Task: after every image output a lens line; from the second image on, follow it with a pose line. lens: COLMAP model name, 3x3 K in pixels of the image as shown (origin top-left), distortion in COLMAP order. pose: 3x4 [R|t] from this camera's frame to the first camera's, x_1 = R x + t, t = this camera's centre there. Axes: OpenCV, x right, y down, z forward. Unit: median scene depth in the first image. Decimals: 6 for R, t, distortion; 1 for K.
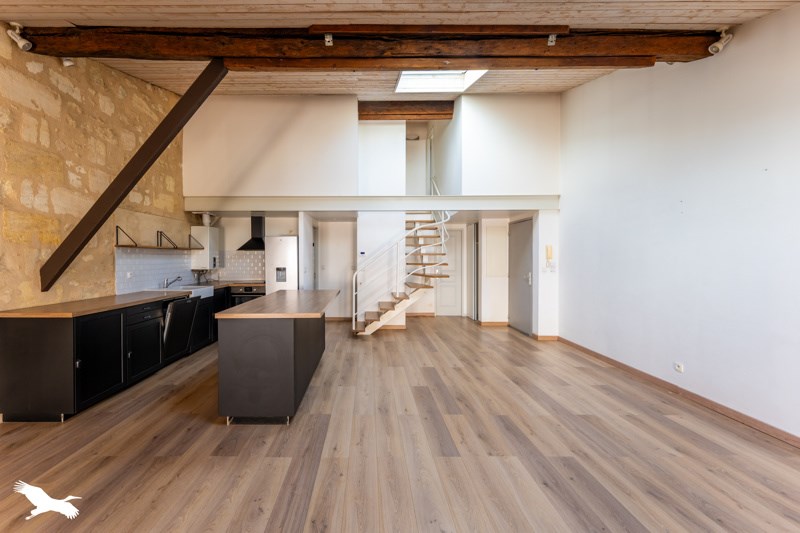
lens RADIAL K [[341.0, 0, 362.1], [0, 341.0, 262.9], [0, 0, 1]] dist [0.000564, -0.000234]
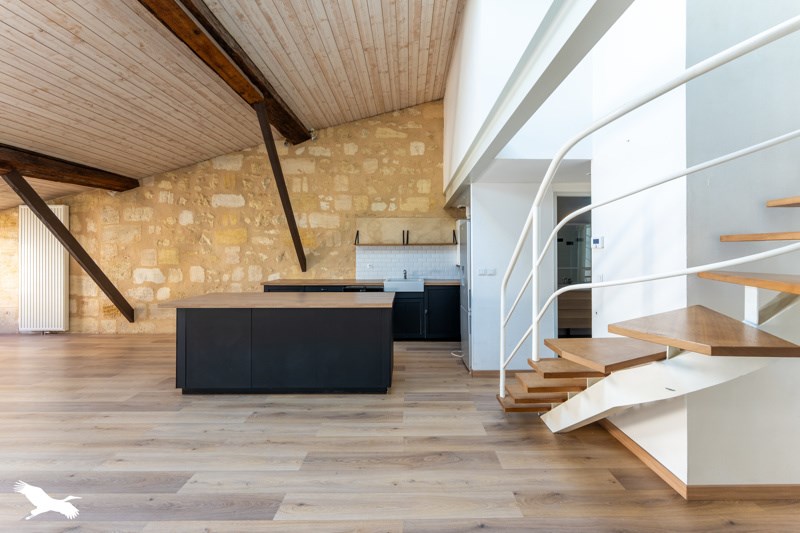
lens RADIAL K [[332.2, 0, 427.8], [0, 332.2, 253.5], [0, 0, 1]] dist [-0.000793, -0.000126]
pose [[0.022226, 0.002900, -0.999749, 0.729814], [-0.012864, 0.999914, 0.002614, -0.022617], [0.999670, 0.012803, 0.022262, 1.393119]]
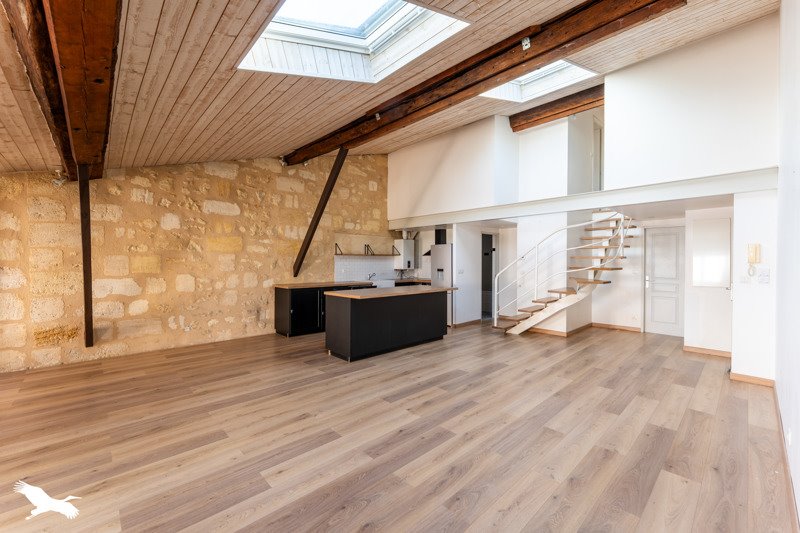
lens RADIAL K [[326.3, 0, 400.0], [0, 326.3, 266.5], [0, 0, 1]] dist [-0.000171, -0.000139]
pose [[0.692866, 0.013299, -0.720944, 0.829622], [-0.012274, 0.999903, 0.006649, -0.002223], [0.720962, 0.004242, 0.692962, 0.062370]]
